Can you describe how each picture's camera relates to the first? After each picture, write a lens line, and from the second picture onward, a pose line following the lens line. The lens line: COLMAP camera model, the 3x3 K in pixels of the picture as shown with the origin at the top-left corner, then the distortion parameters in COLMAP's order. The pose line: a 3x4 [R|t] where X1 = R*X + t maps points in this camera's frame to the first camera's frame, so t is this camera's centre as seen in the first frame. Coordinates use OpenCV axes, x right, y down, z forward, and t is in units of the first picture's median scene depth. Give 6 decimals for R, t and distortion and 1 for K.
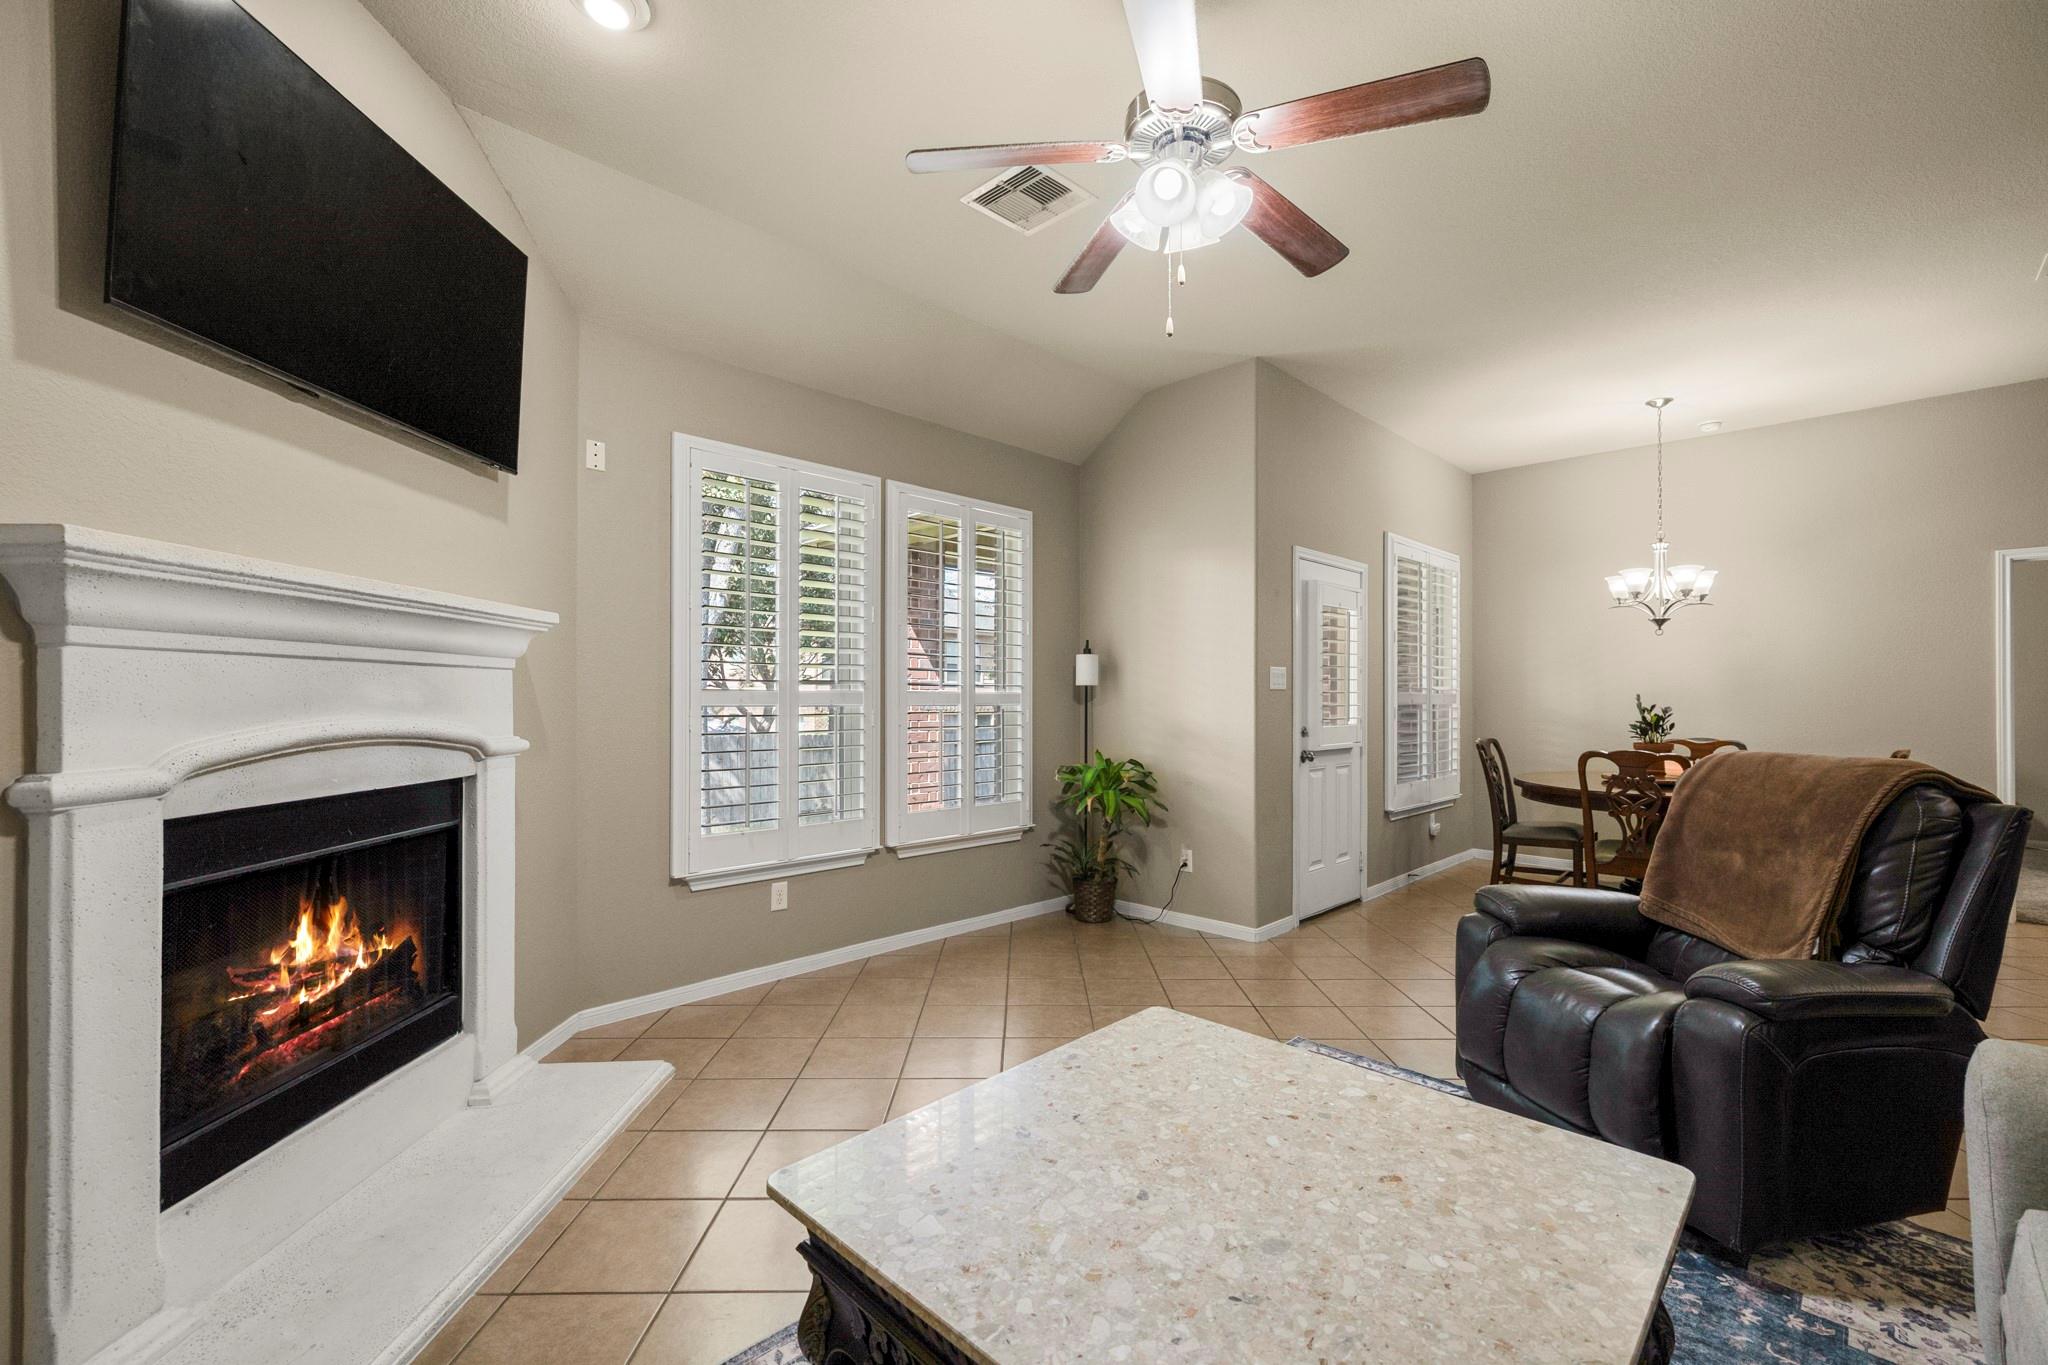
lens RADIAL K [[873.8, 0, 1033.5], [0, 873.8, 689.2], [0, 0, 1]] dist [0.013273, -0.000262]
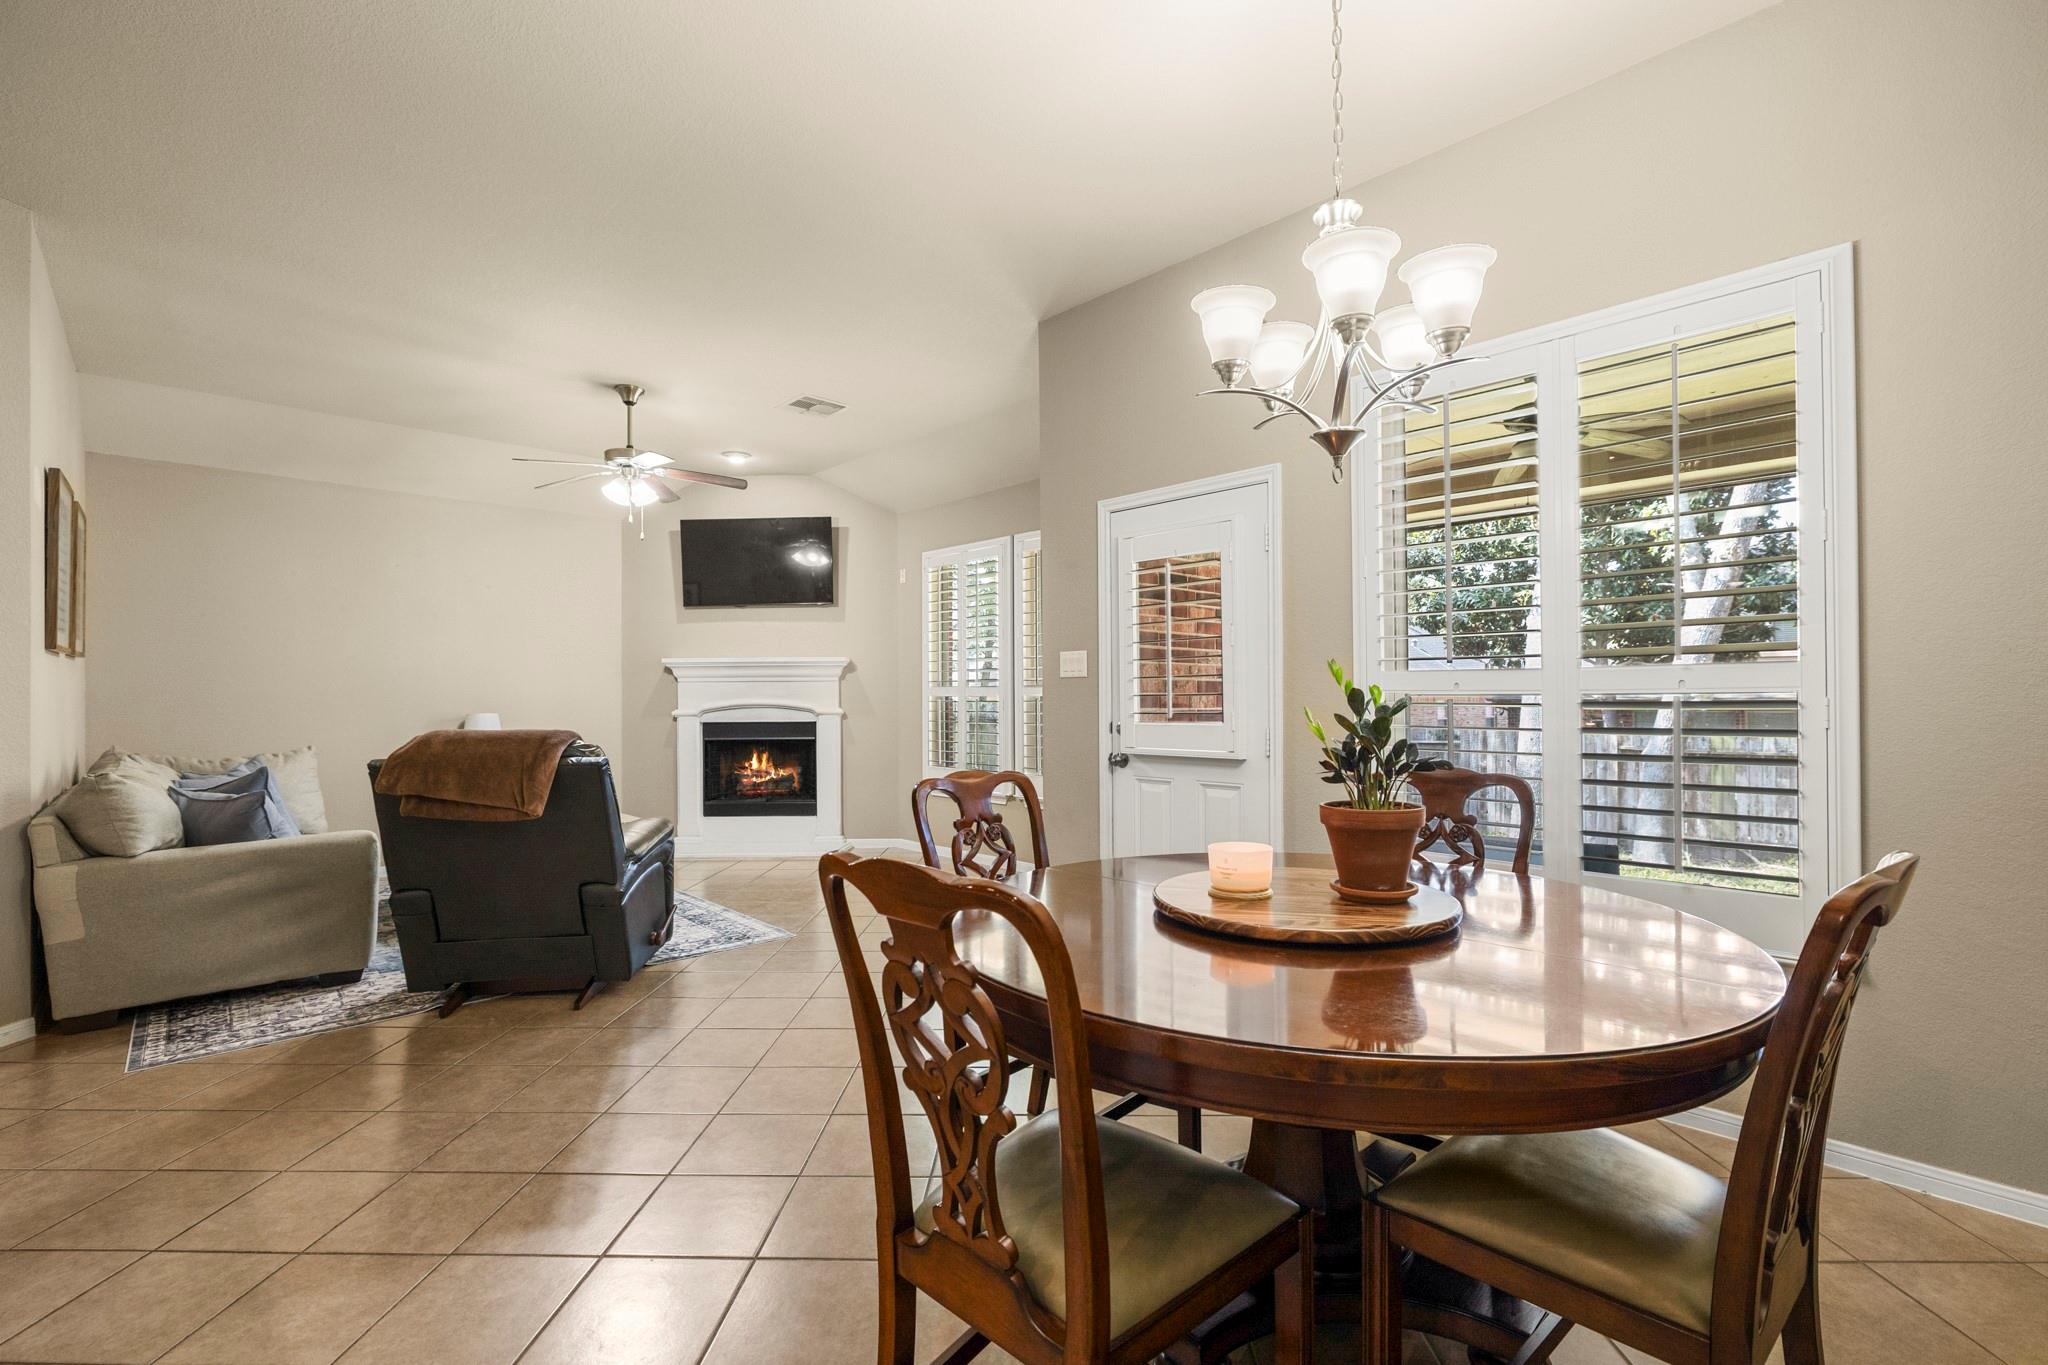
lens RADIAL K [[902.5, 0, 1026.0], [0, 902.5, 688.3], [0, 0, 1]] dist [-0.002736, -0.000528]
pose [[-0.048351, -0.009268, -0.998787, 1.291977], [0.013036, 0.999866, -0.009909, 0.022347], [0.998745, -0.013500, -0.048224, 1.090264]]
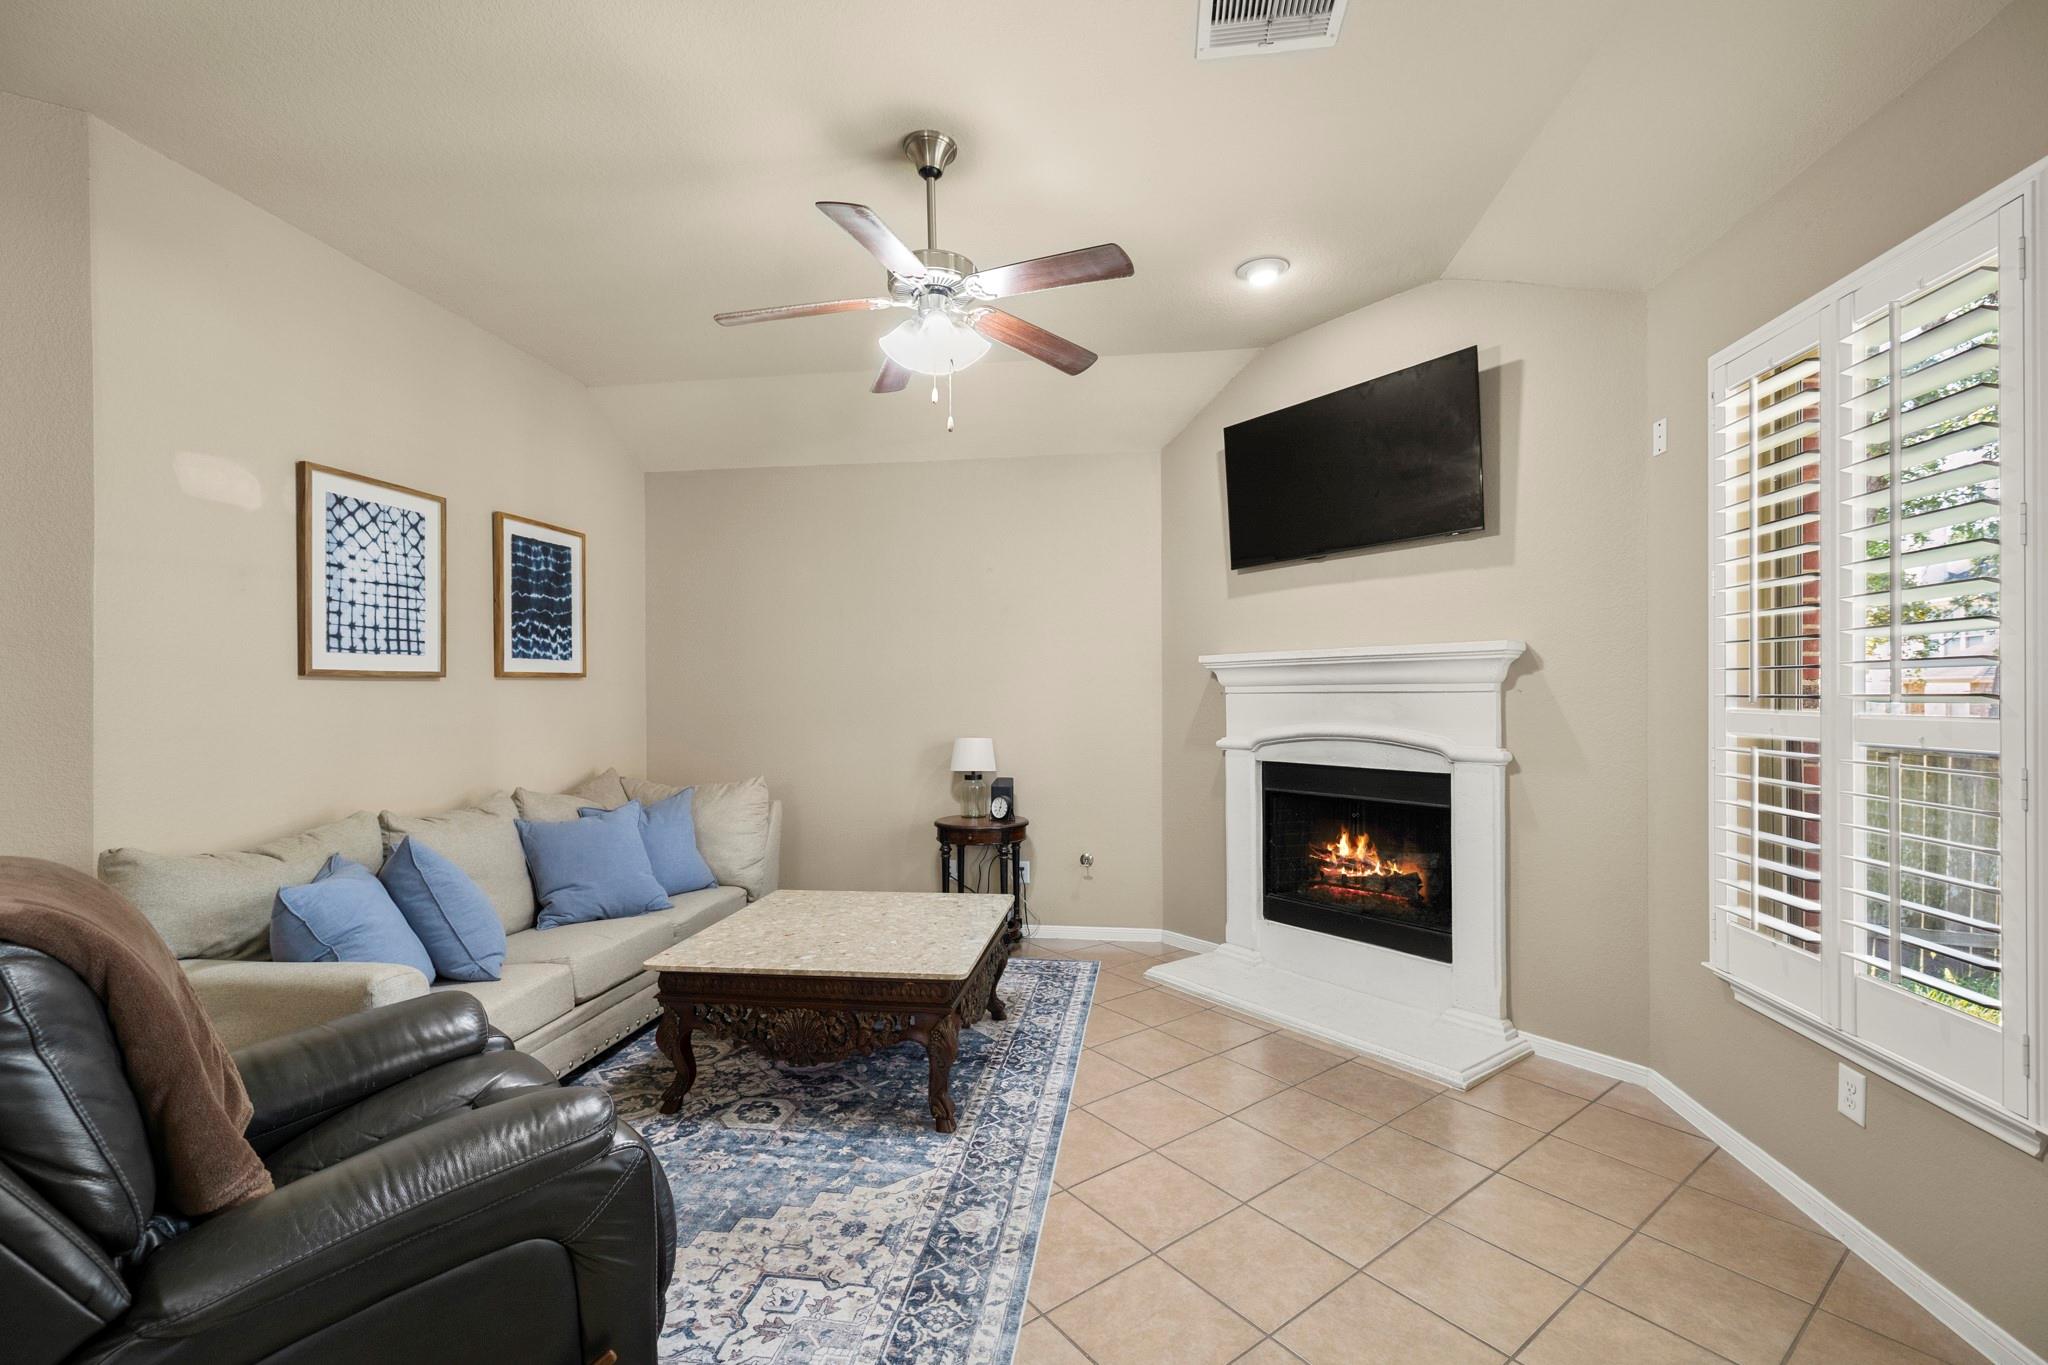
lens RADIAL K [[863.3, 0, 1031.2], [0, 863.3, 688.3], [0, 0, 1]] dist [0.000231, -0.000169]
pose [[-0.809839, 0.001511, -0.586651, 0.395163], [0.010359, 0.999878, -0.011725, -0.011315], [0.586561, -0.015572, -0.809755, 1.032023]]
